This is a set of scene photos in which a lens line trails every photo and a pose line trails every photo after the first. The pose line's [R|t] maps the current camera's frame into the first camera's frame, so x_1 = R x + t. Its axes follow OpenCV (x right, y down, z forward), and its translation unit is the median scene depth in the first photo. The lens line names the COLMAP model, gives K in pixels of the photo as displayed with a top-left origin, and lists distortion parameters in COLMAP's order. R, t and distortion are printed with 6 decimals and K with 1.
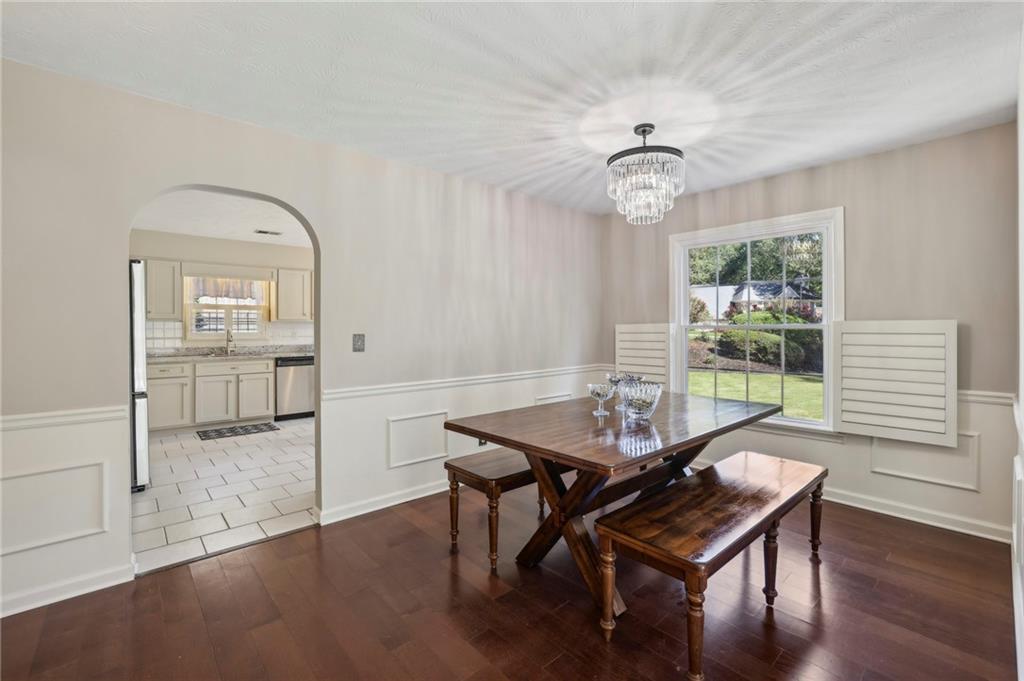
lens RADIAL K [[443.9, 0, 510.6], [0, 443.9, 326.9], [0, 0, 1]] dist [-0.020264, 0.011251]
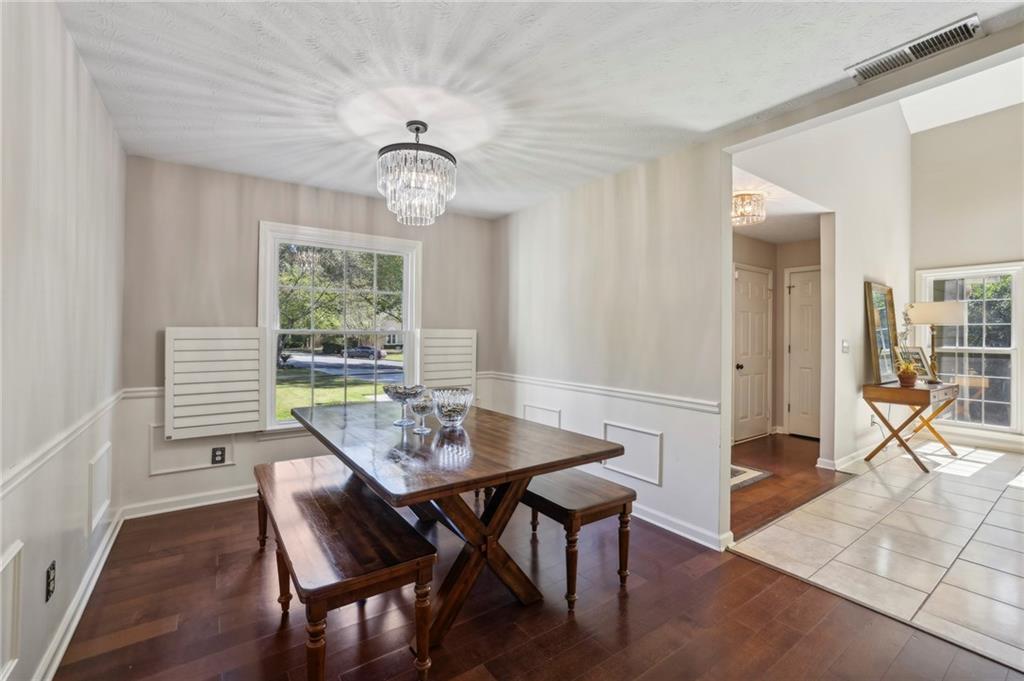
lens RADIAL K [[443.9, 0, 510.8], [0, 443.9, 332.6], [0, 0, 1]] dist [-0.020264, 0.011251]
pose [[0.118644, 0.008276, 0.992902, -0.569917], [-0.010085, 0.999924, -0.007129, 0.004587], [-0.992886, -0.009168, 0.118718, 0.621128]]
